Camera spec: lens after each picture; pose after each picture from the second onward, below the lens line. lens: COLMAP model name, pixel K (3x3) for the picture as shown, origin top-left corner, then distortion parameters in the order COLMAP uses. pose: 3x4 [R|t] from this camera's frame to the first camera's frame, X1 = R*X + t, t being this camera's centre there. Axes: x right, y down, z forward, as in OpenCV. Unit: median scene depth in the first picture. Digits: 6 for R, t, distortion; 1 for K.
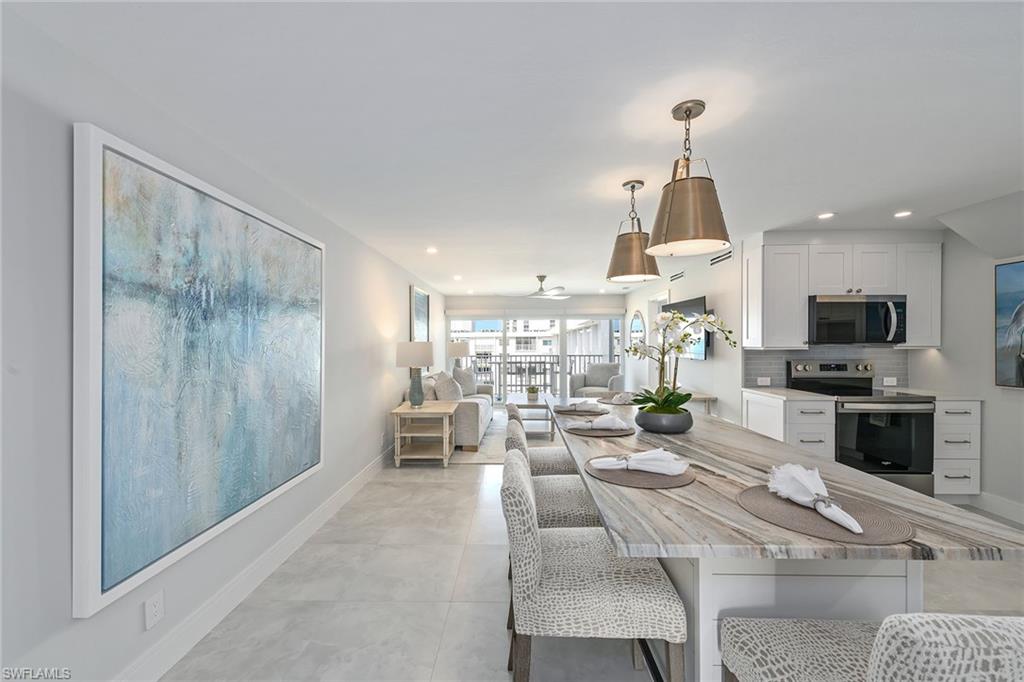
lens RADIAL K [[397.5, 0, 512.0], [0, 397.5, 343.6], [0, 0, 1]] dist [0.012037, -0.001668]
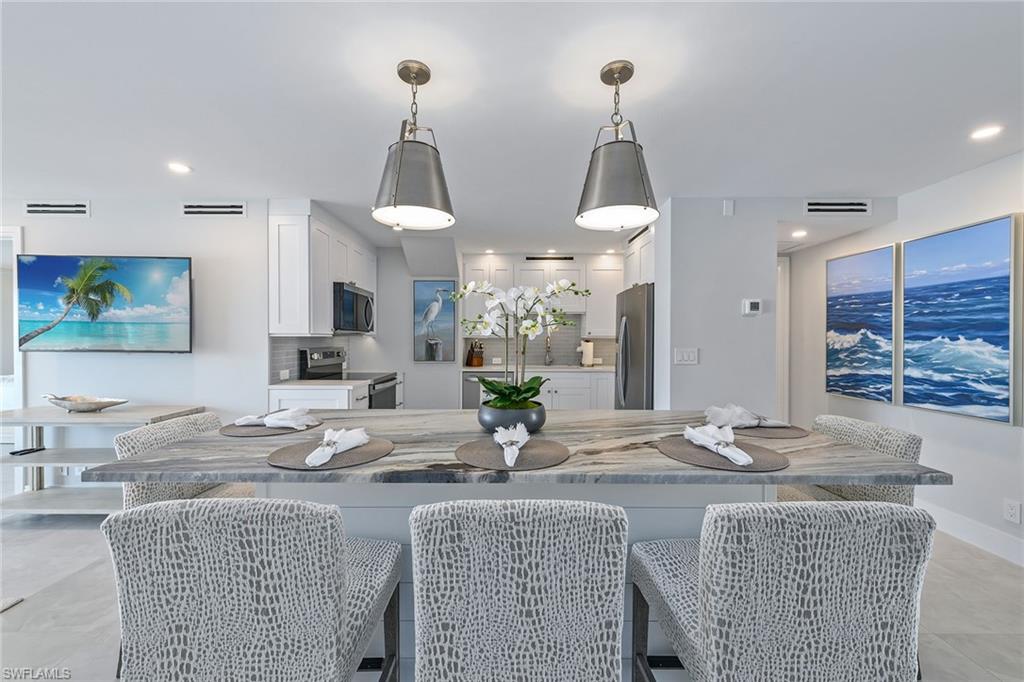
lens RADIAL K [[397.5, 0, 501.4], [0, 397.5, 349.8], [0, 0, 1]] dist [0.012037, -0.001668]
pose [[-0.002054, -0.024379, 0.999701, -0.286343], [-0.000017, 0.999703, 0.024379, 0.026796], [-0.999998, 0.000033, -0.002054, 0.693191]]
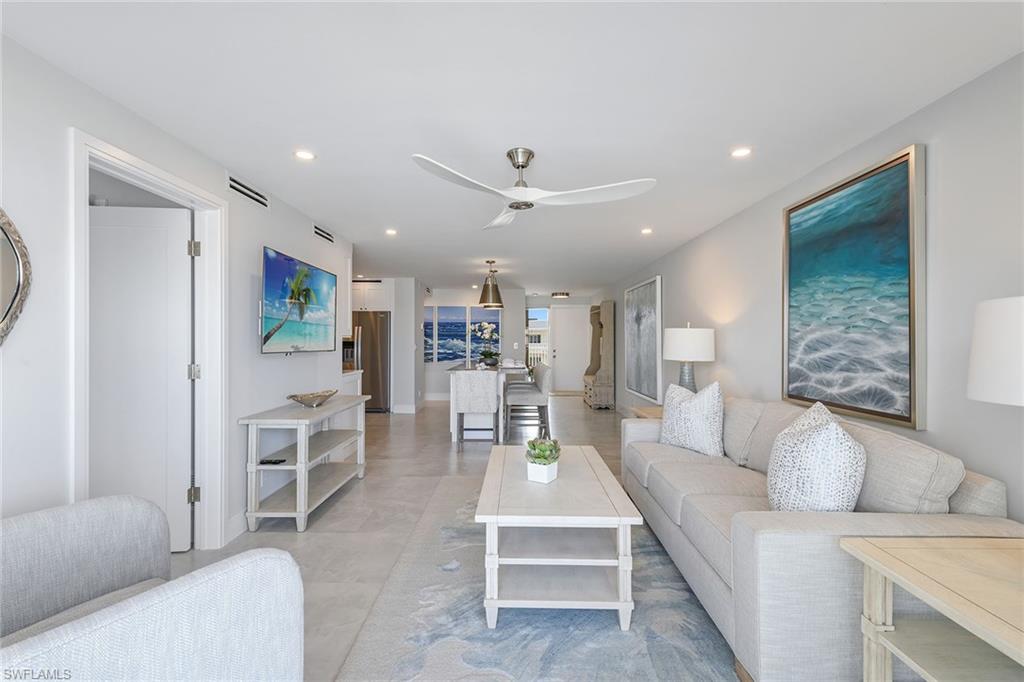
lens RADIAL K [[469.3, 0, 504.5], [0, 469.3, 338.7], [0, 0, 1]] dist [0.001030, 0.000094]
pose [[-0.999979, 0.001034, 0.006352, 0.173281], [0.001015, 0.999995, -0.003045, 0.028676], [-0.006355, -0.003038, -0.999975, 2.939426]]
